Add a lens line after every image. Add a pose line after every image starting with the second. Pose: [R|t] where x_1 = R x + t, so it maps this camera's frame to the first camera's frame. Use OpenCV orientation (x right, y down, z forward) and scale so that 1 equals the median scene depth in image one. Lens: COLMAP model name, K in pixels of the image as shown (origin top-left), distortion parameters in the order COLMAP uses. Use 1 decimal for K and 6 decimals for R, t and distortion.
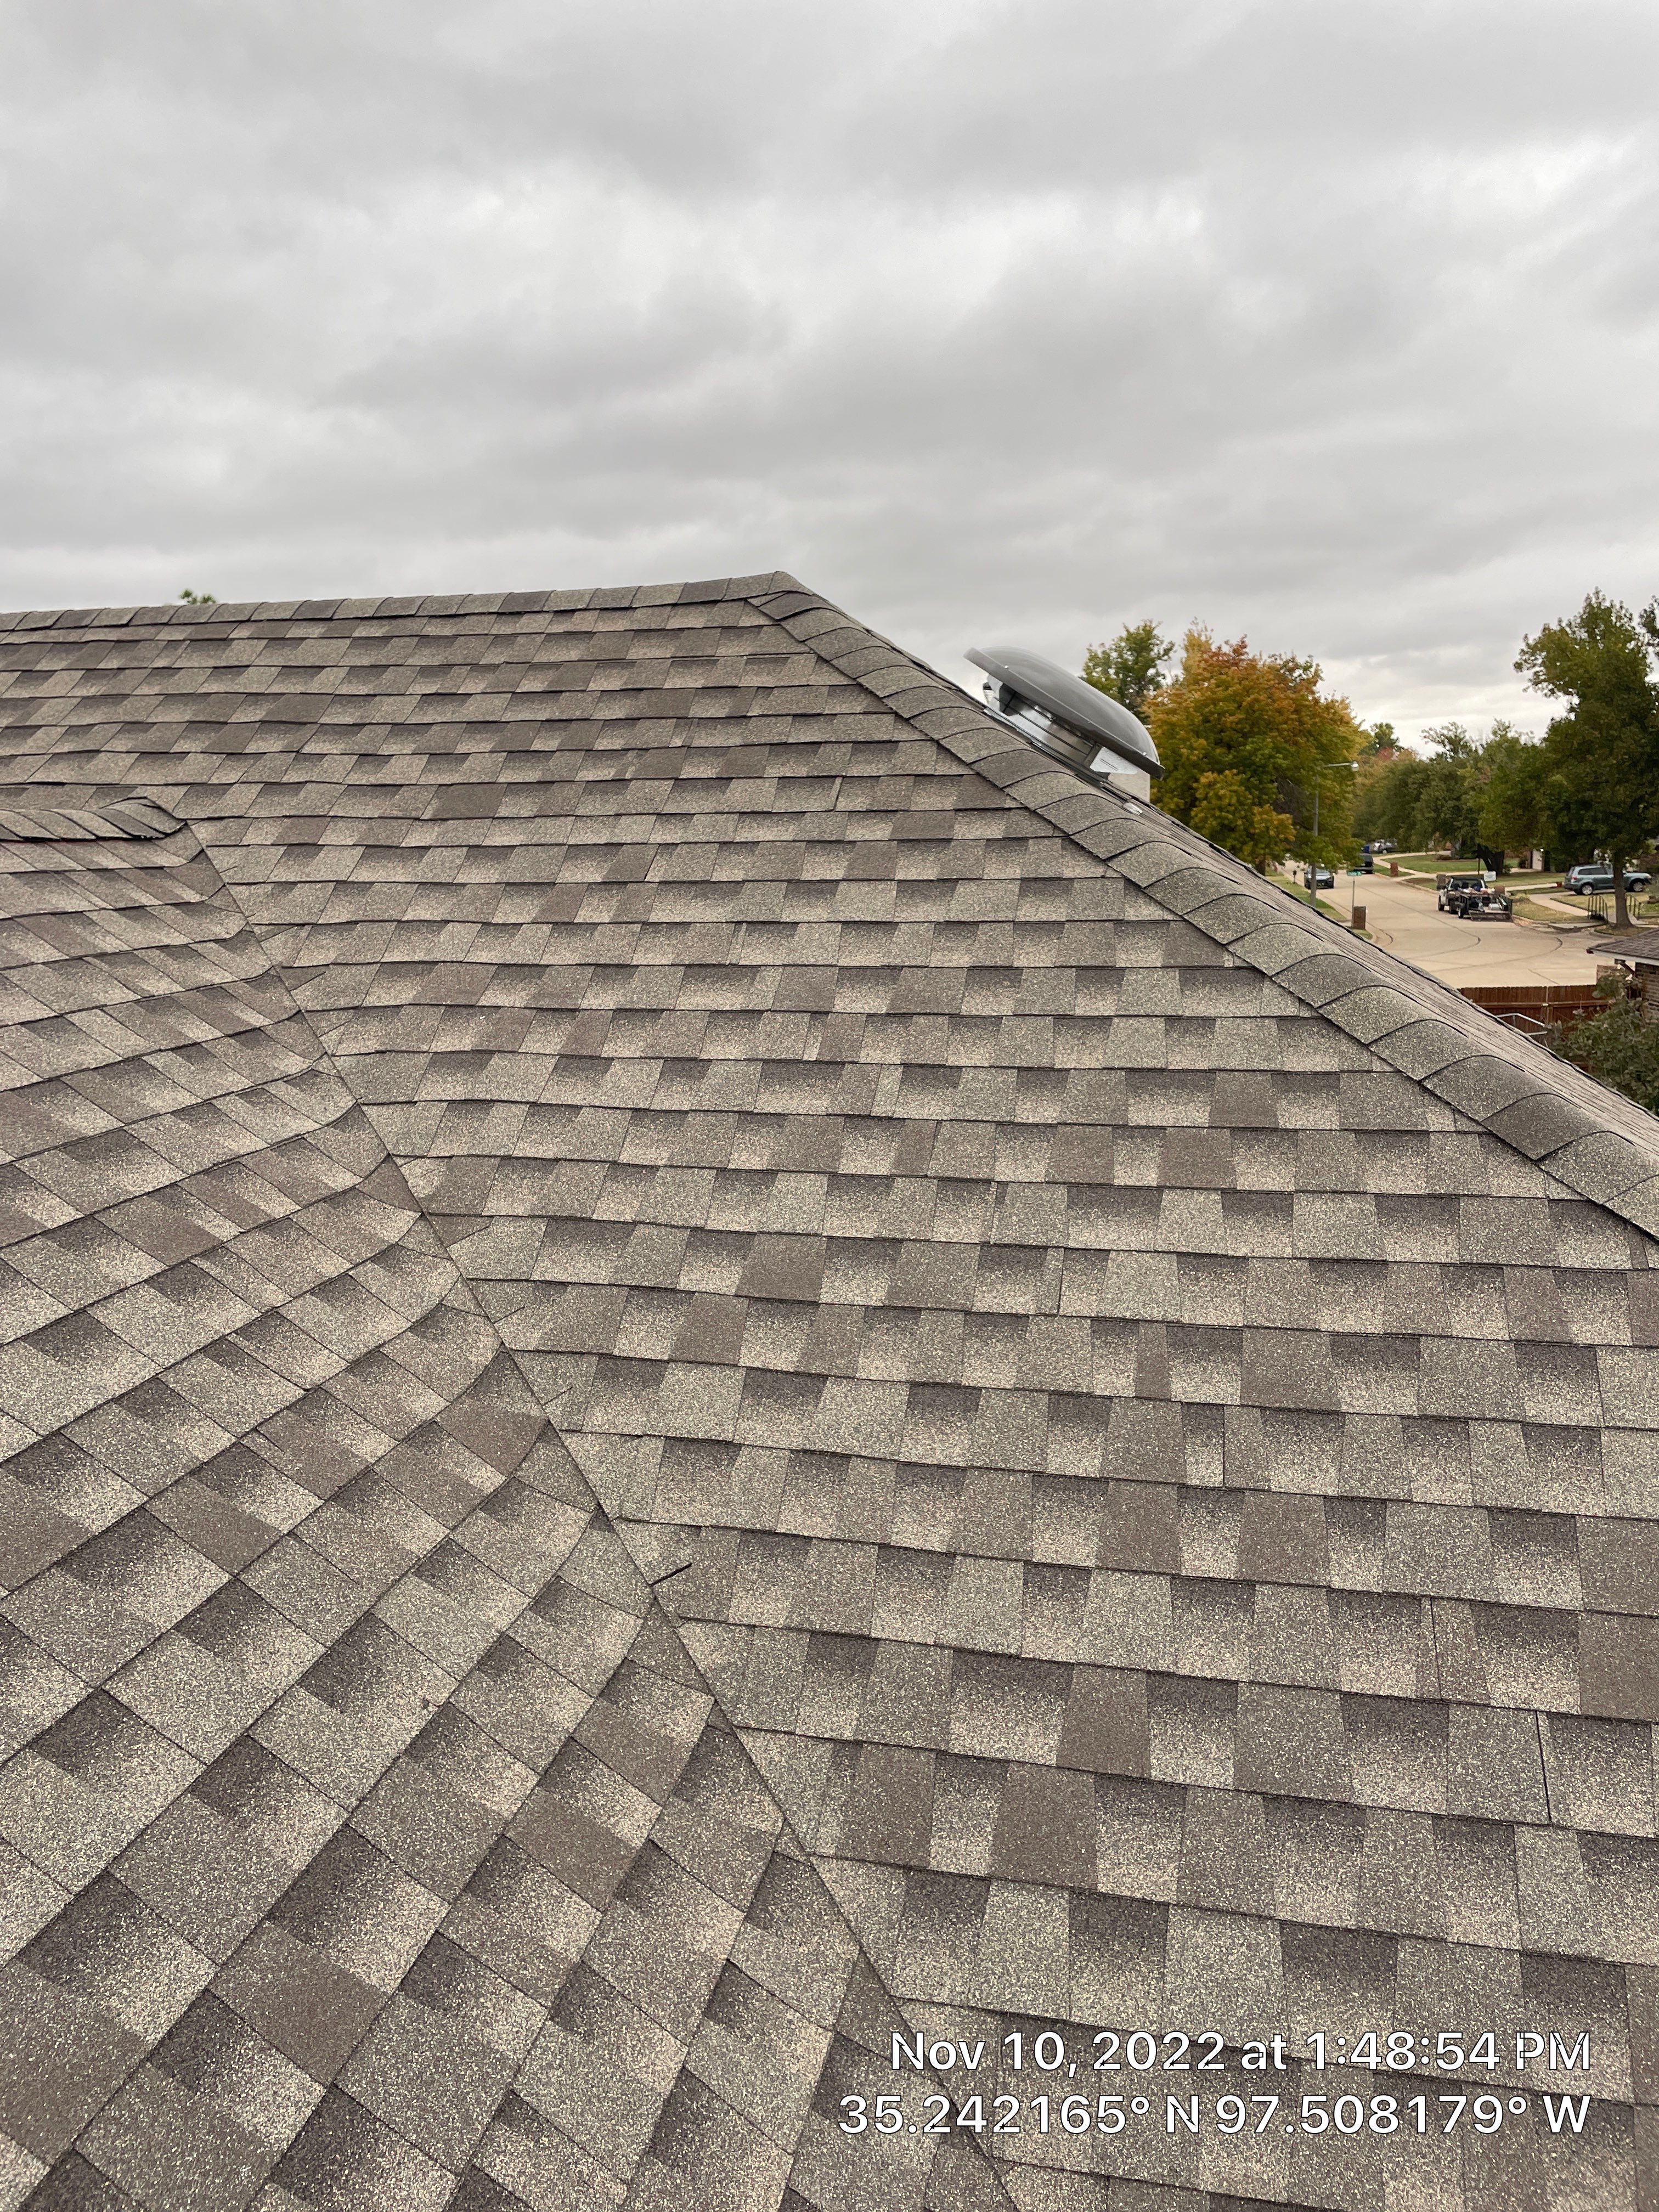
lens RADIAL K [[1668.0, 0, 853.3], [0, 1668.0, 1105.5], [0, 0, 1]] dist [0.104930, -0.126356]
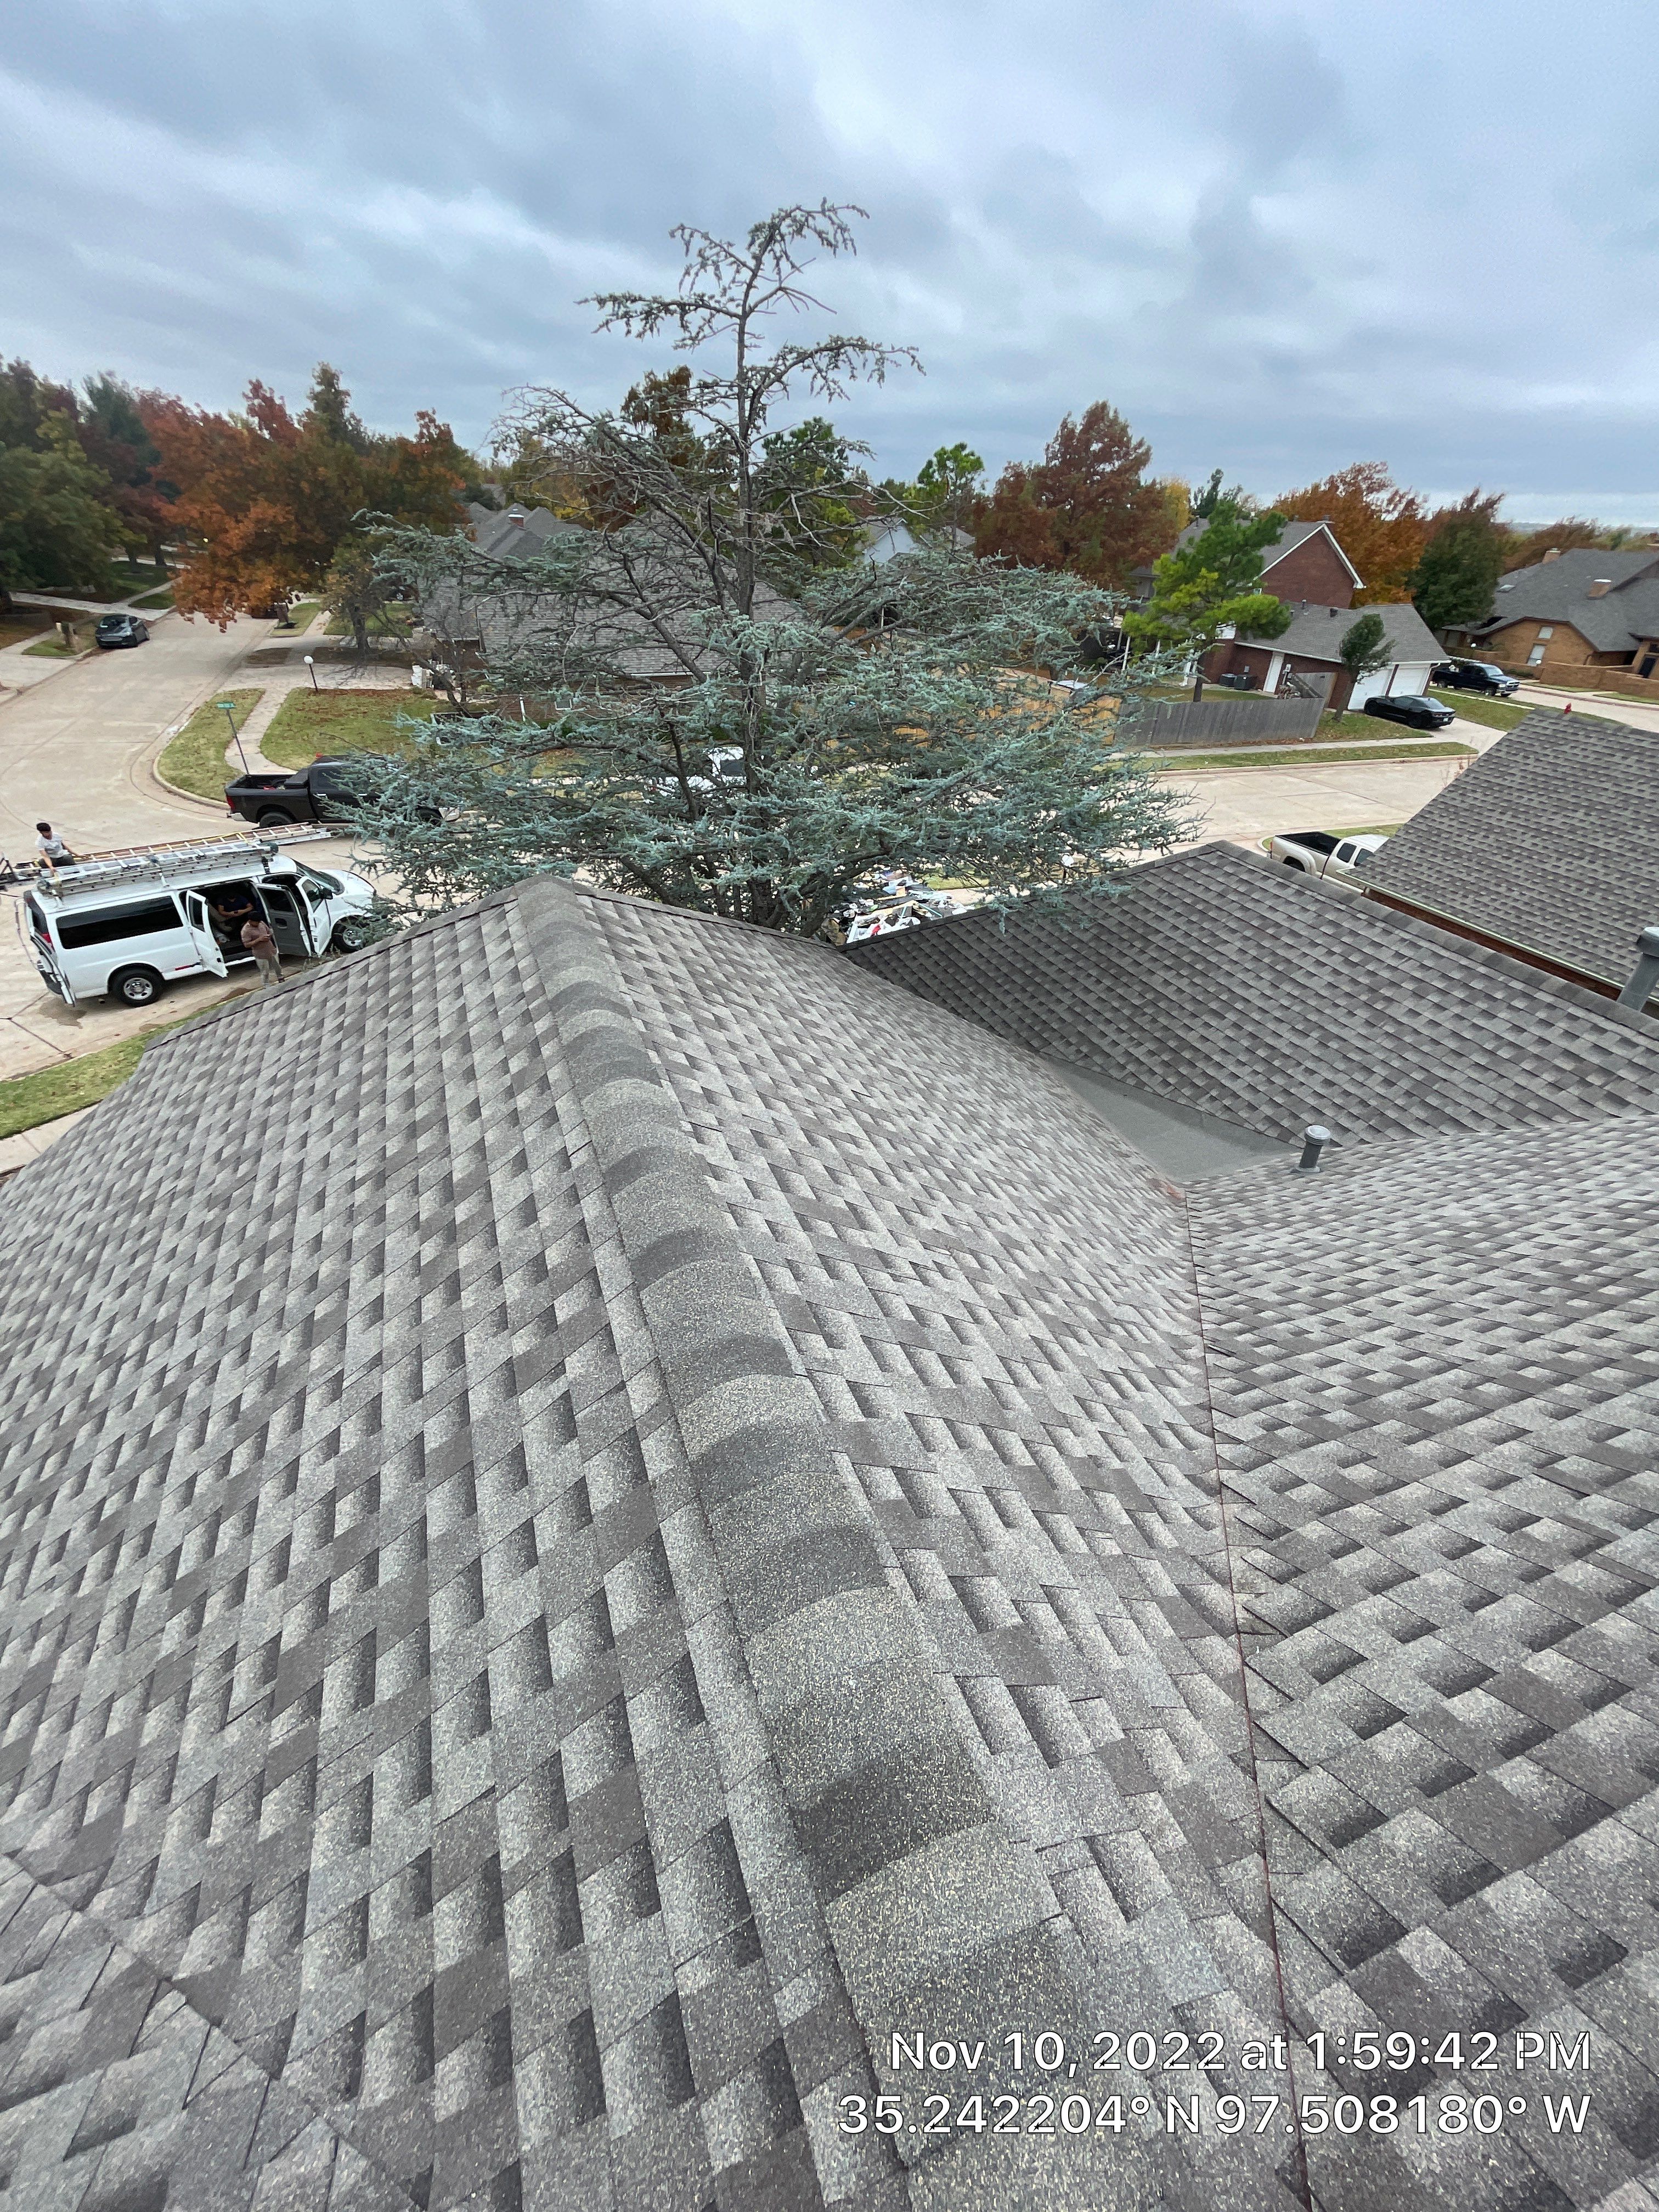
lens RADIAL K [[889.2, 0, 831.1], [0, 889.2, 1110.2], [0, 0, 1]] dist [-0.002618, -0.000477]
pose [[-0.836807, 0.303862, -0.455436, -0.431661], [-0.108034, 0.723852, 0.681445, -0.619911], [0.536733, 0.619440, -0.572897, 1.010262]]
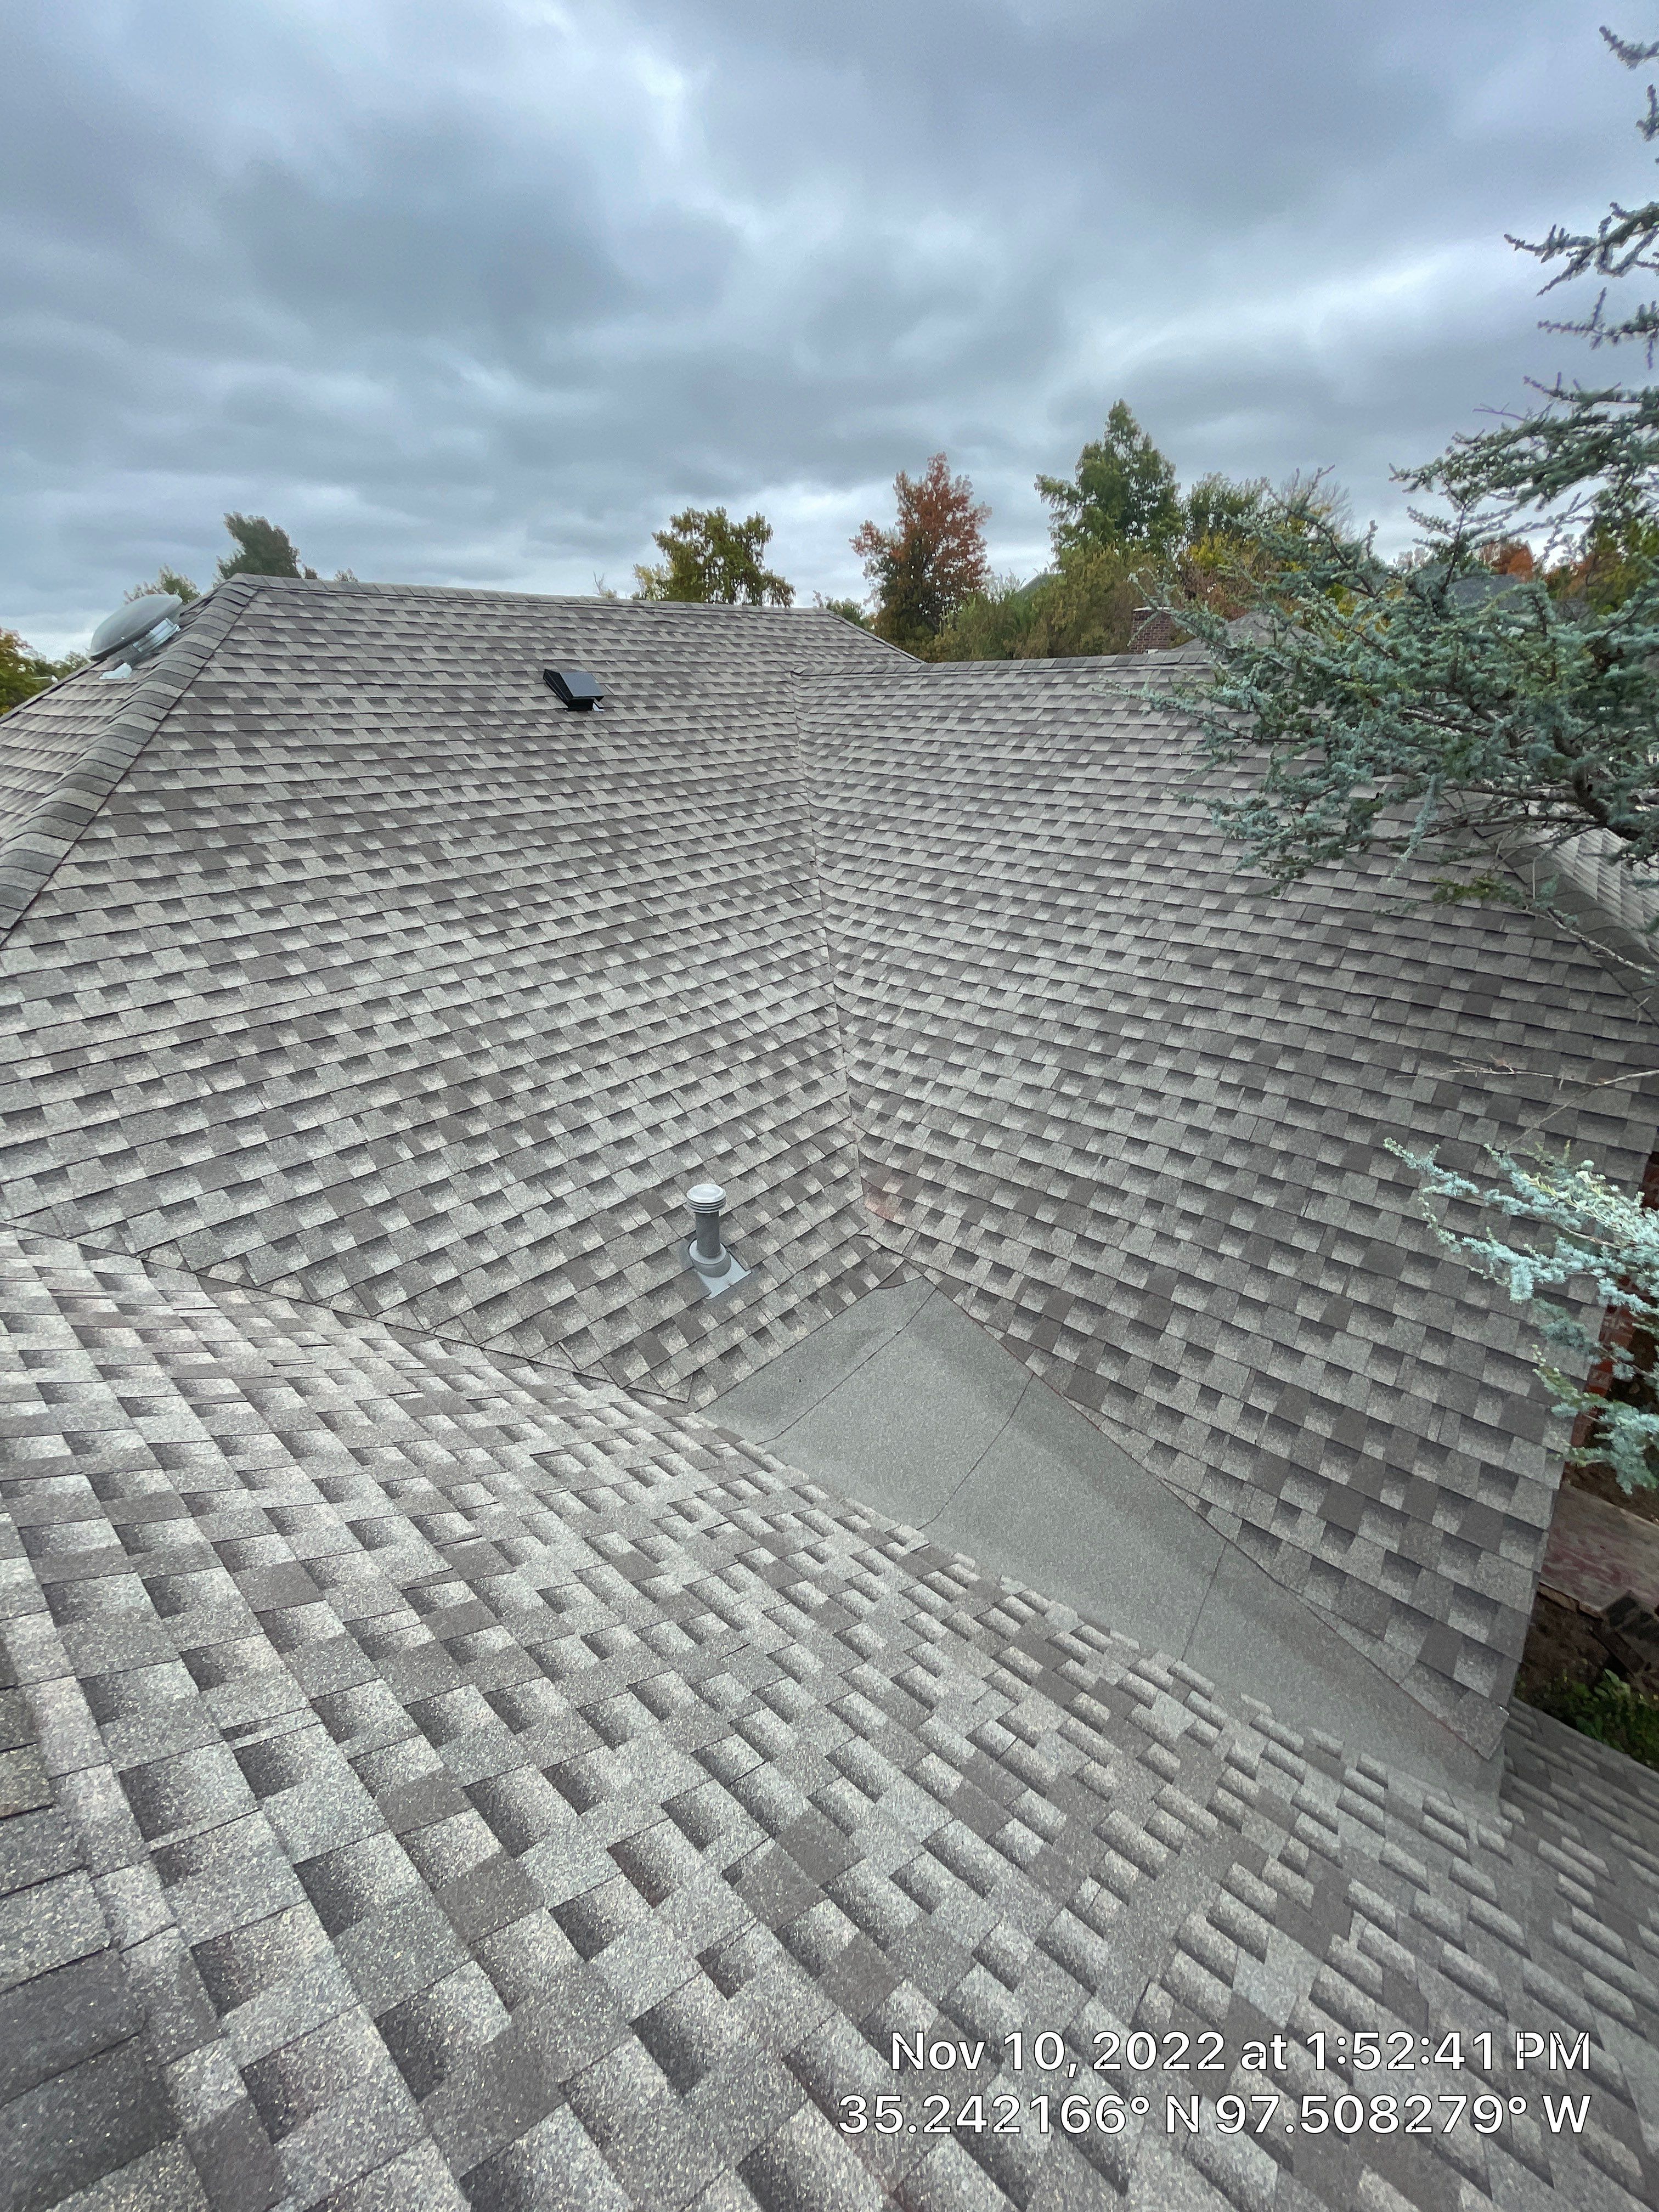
lens RADIAL K [[889.2, 0, 831.1], [0, 889.2, 1110.2], [0, 0, 1]] dist [-0.002618, -0.000477]
pose [[0.474259, -0.382011, 0.793187, -2.854466], [0.174208, 0.923861, 0.340784, 0.104654], [-0.862977, -0.023440, 0.504698, -0.161567]]
